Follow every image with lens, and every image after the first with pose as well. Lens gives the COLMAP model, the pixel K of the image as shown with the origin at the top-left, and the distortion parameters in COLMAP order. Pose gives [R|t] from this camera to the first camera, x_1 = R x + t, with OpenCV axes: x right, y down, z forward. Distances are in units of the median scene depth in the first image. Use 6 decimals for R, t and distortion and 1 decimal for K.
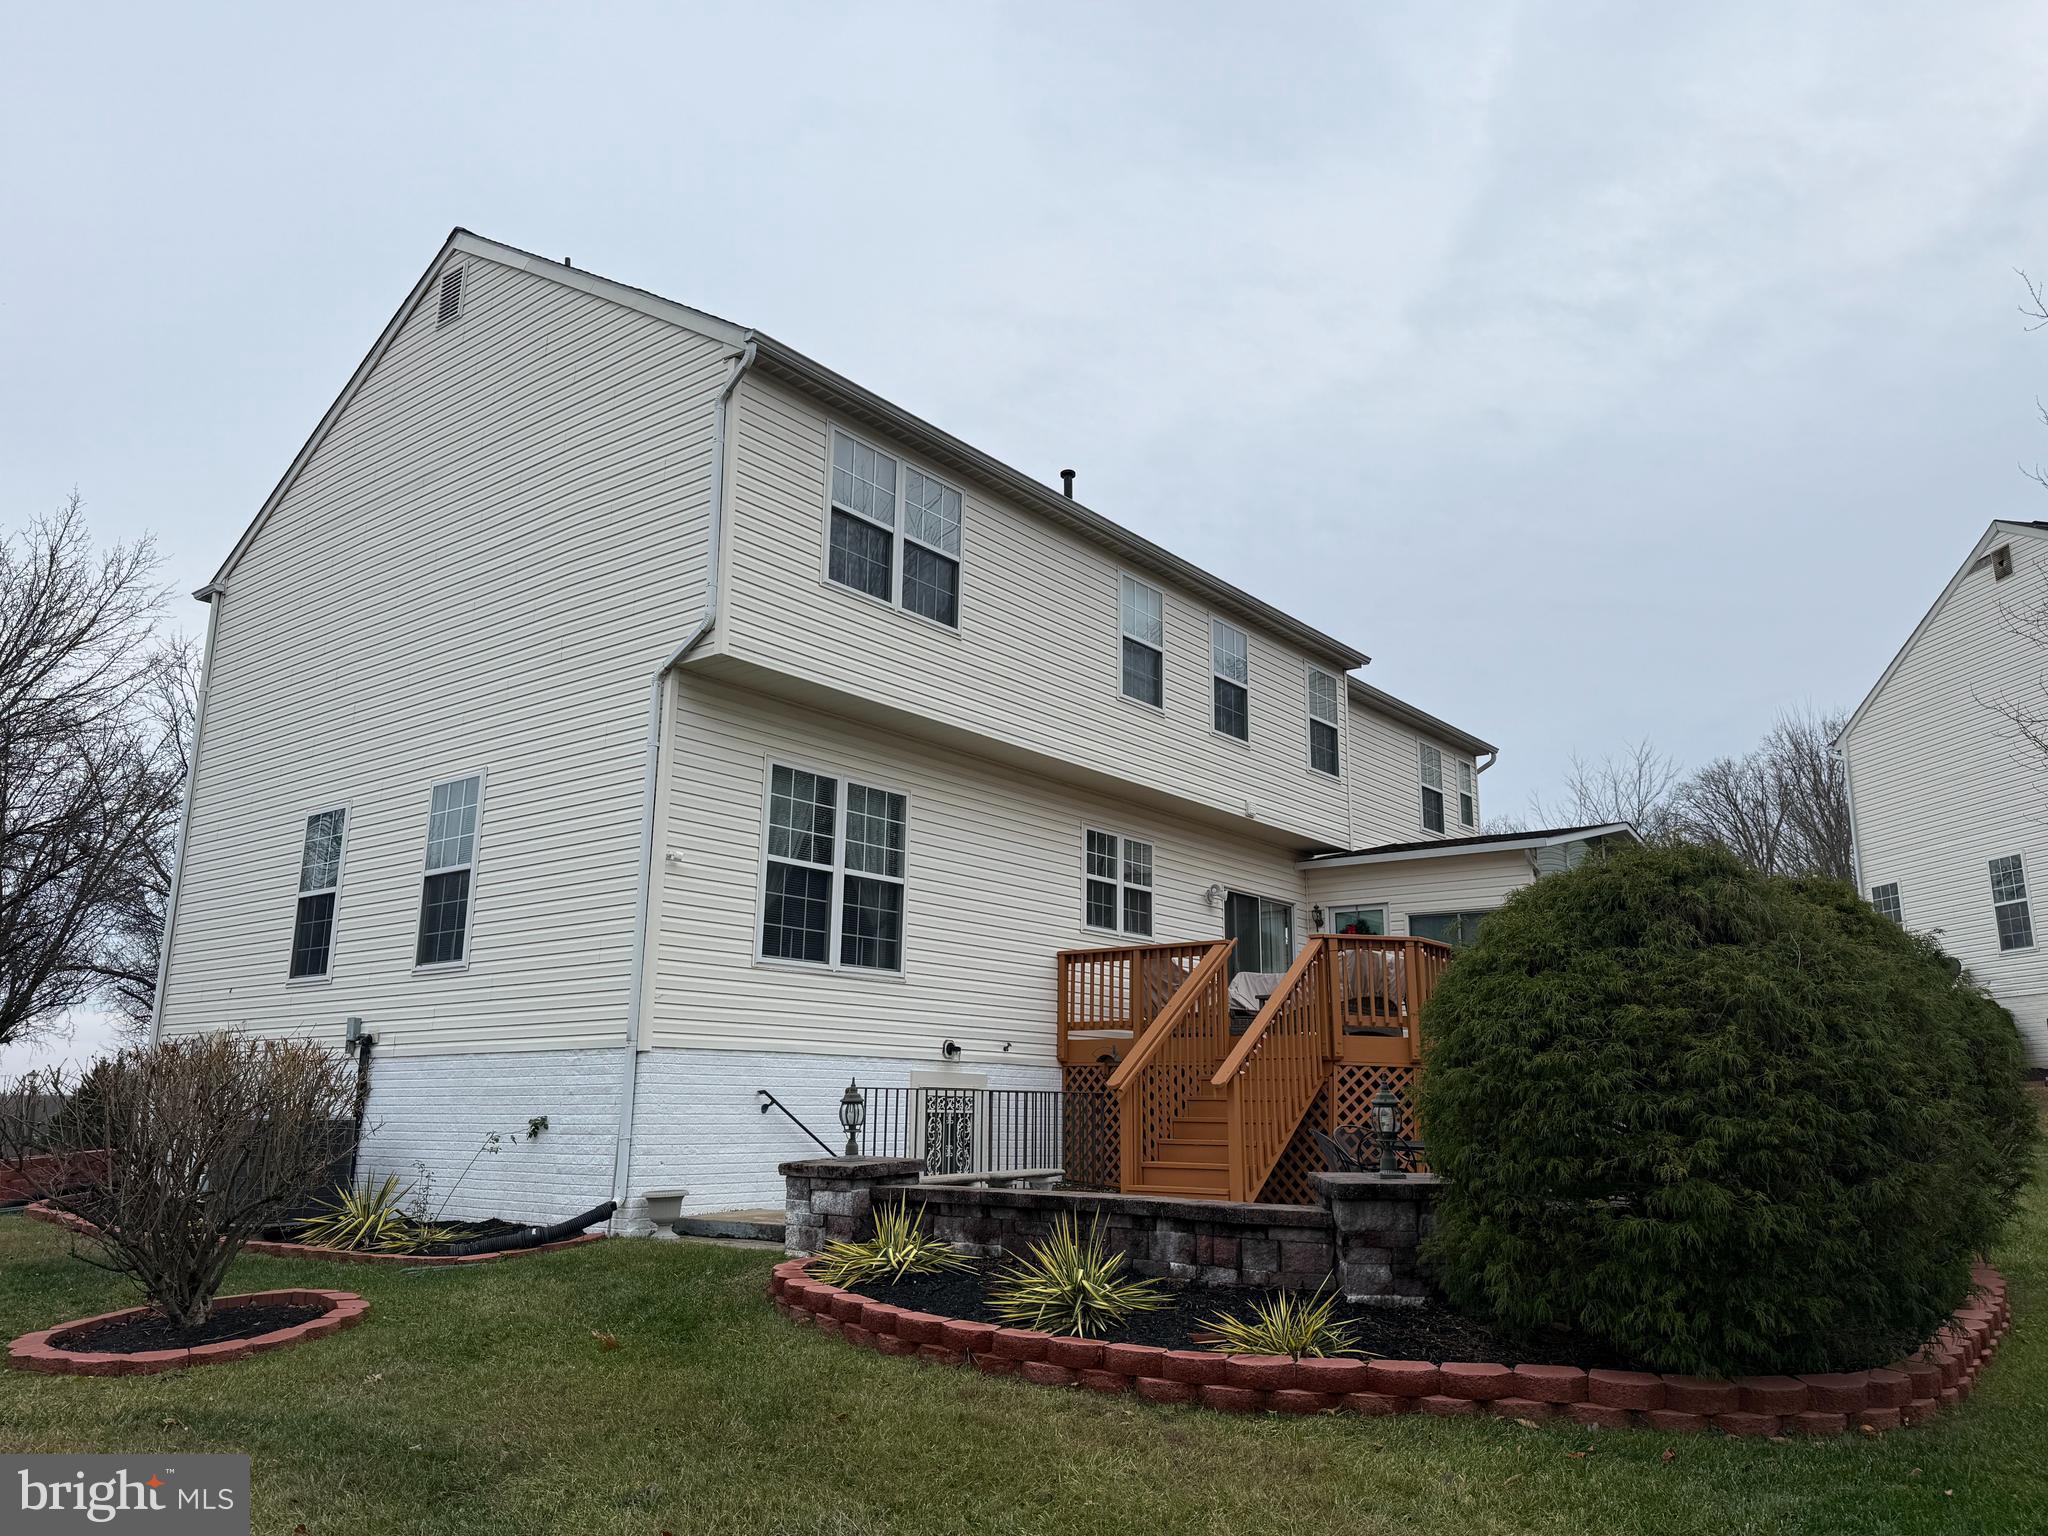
lens RADIAL K [[1499.4, 0, 1025.5], [0, 1499.4, 769.0], [0, 0, 1]] dist [-0.001839, -0.000107]
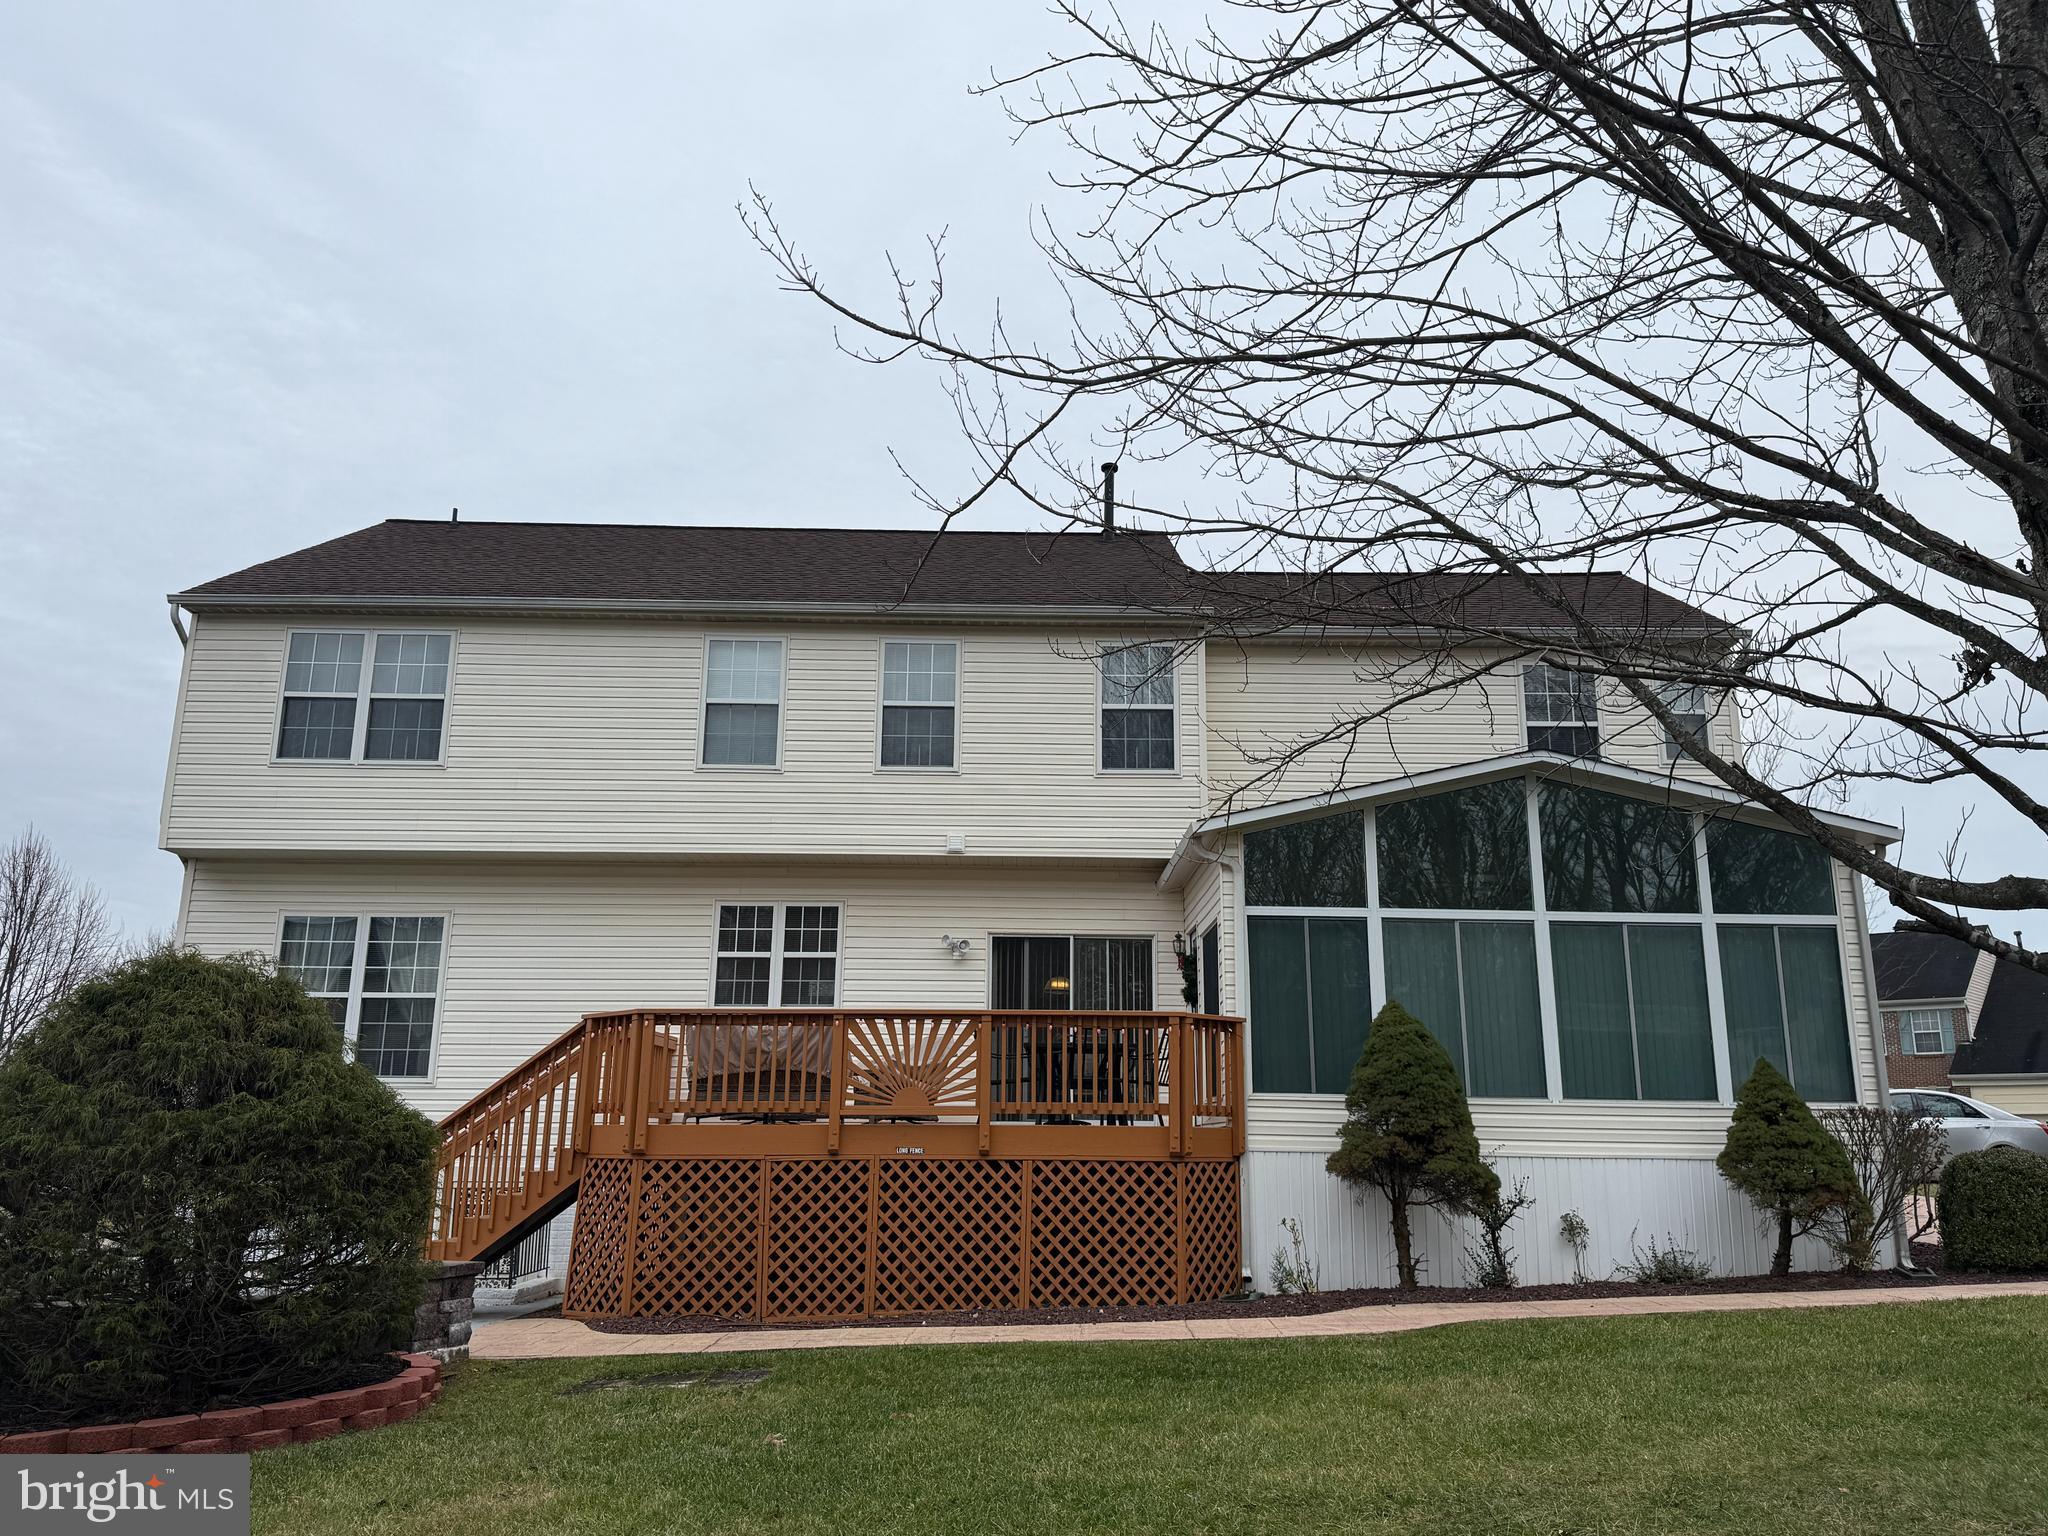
lens RADIAL K [[1523.3, 0, 1027.4], [0, 1523.3, 768.6], [0, 0, 1]] dist [0.004401, -0.000621]
pose [[0.650782, -0.194827, -0.733842, 1.052961], [0.177866, 0.978743, -0.102111, 0.103013], [0.738137, -0.064074, 0.671602, 0.568673]]
